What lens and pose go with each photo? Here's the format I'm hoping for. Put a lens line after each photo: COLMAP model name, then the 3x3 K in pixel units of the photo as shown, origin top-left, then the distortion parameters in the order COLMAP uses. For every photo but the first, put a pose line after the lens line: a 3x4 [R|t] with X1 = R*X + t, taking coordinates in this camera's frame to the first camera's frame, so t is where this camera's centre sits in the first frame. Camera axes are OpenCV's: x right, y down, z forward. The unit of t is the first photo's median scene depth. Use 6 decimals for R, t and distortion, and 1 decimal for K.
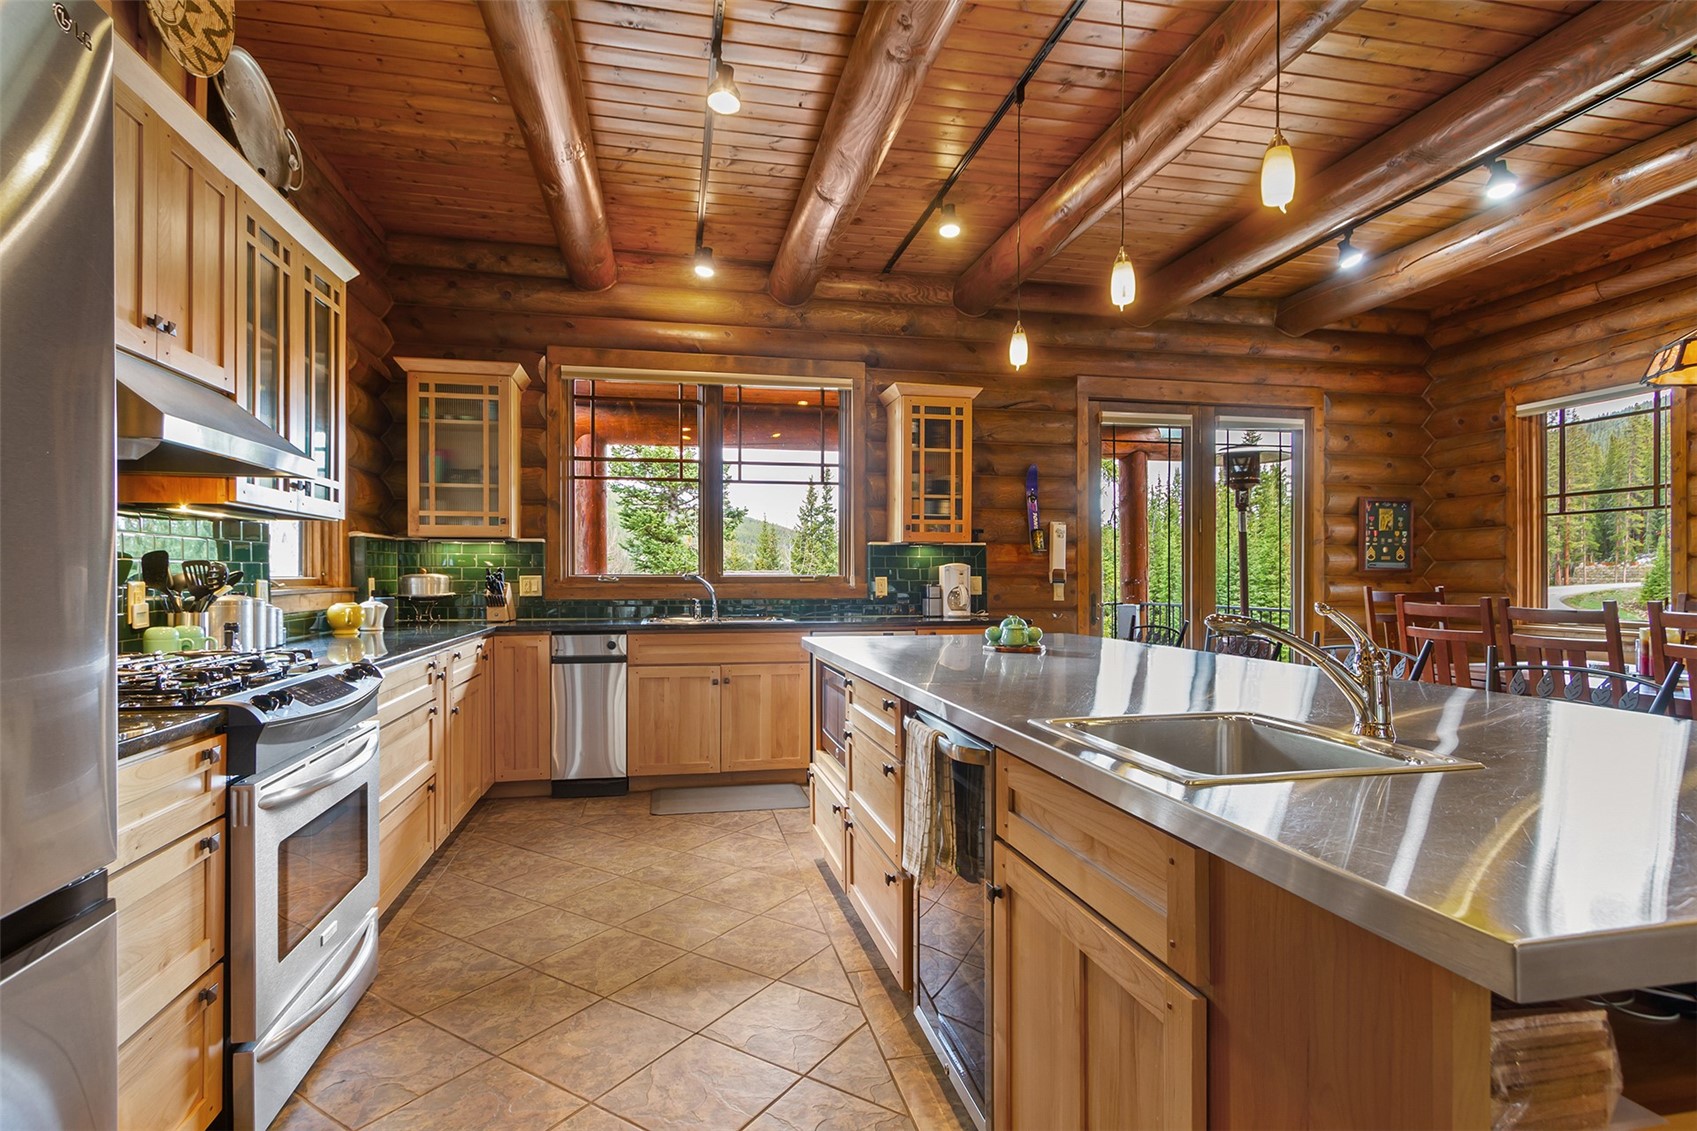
lens RADIAL K [[844.8, 0, 845.9], [0, 844.8, 577.4], [0, 0, 1]] dist [0.003885, -0.000368]
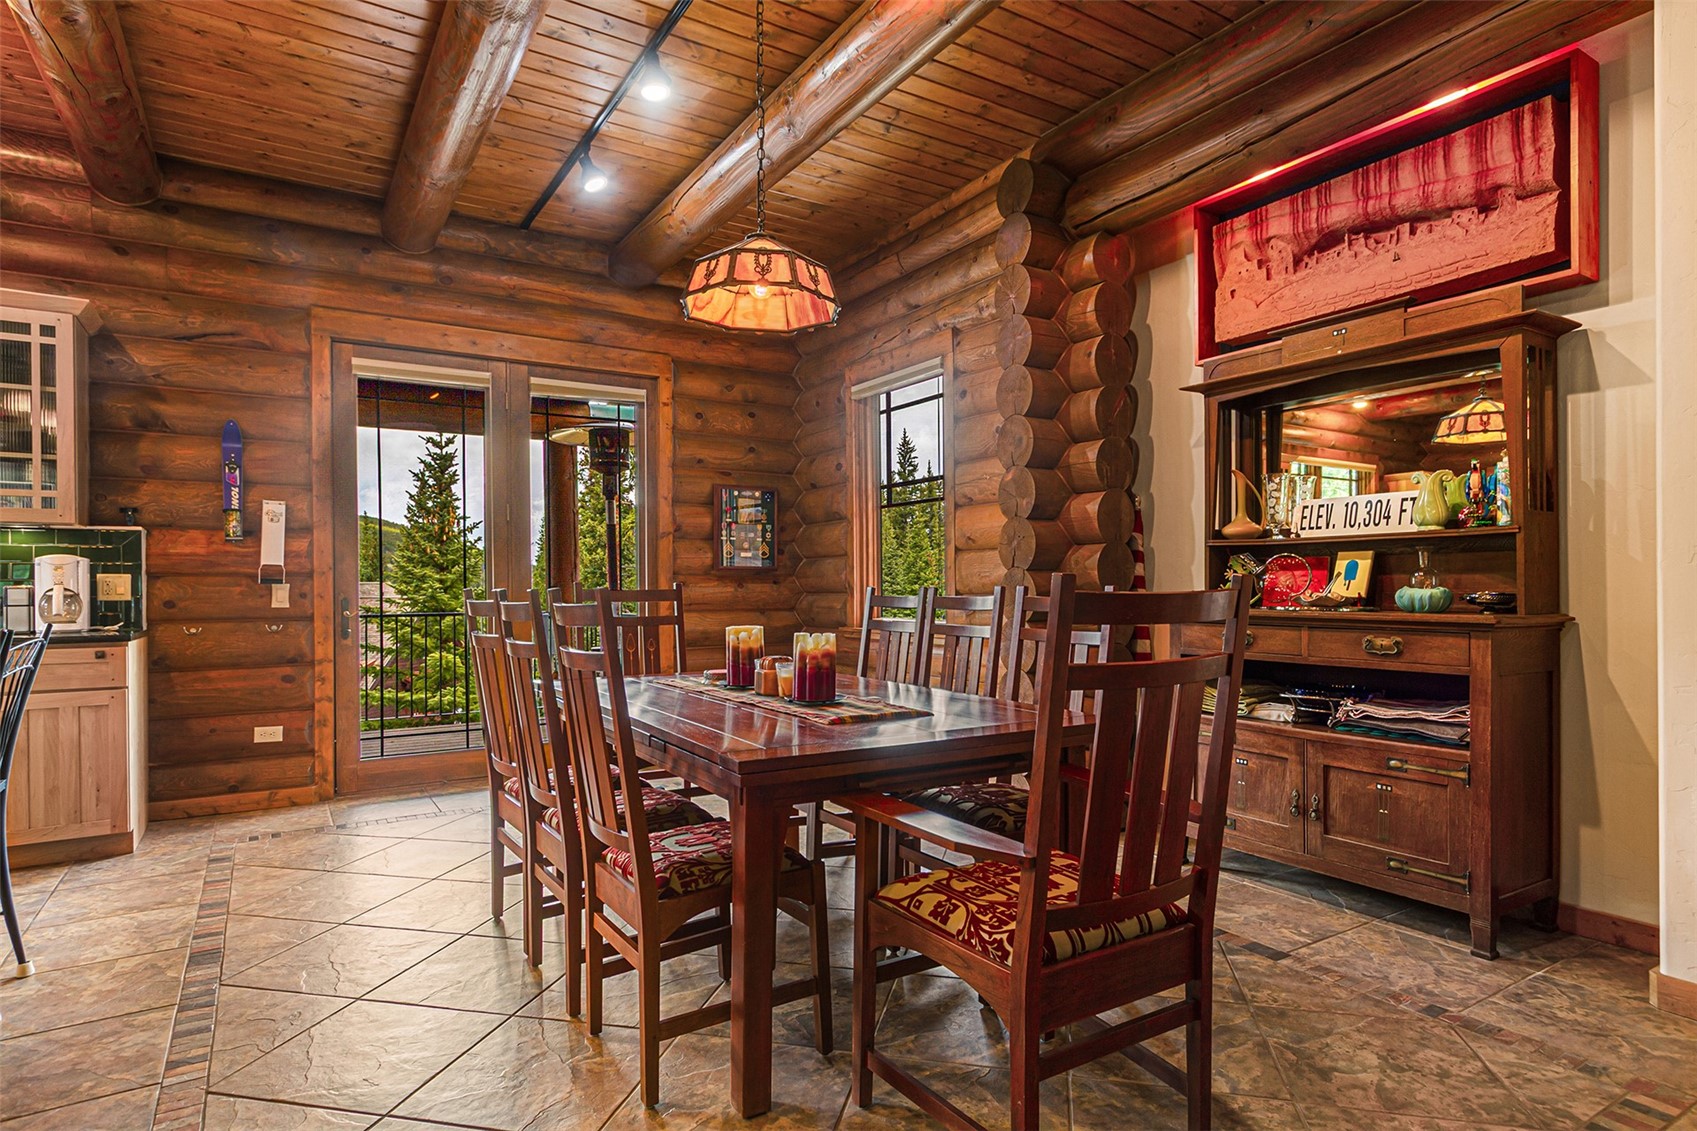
lens RADIAL K [[919.3, 0, 839.2], [0, 919.3, 585.6], [0, 0, 1]] dist [0.004863, -0.000855]
pose [[0.941450, -0.004147, 0.337127, 0.465147], [0.005306, 0.999983, -0.002517, 0.013645], [-0.337110, 0.004158, 0.941456, 0.080488]]
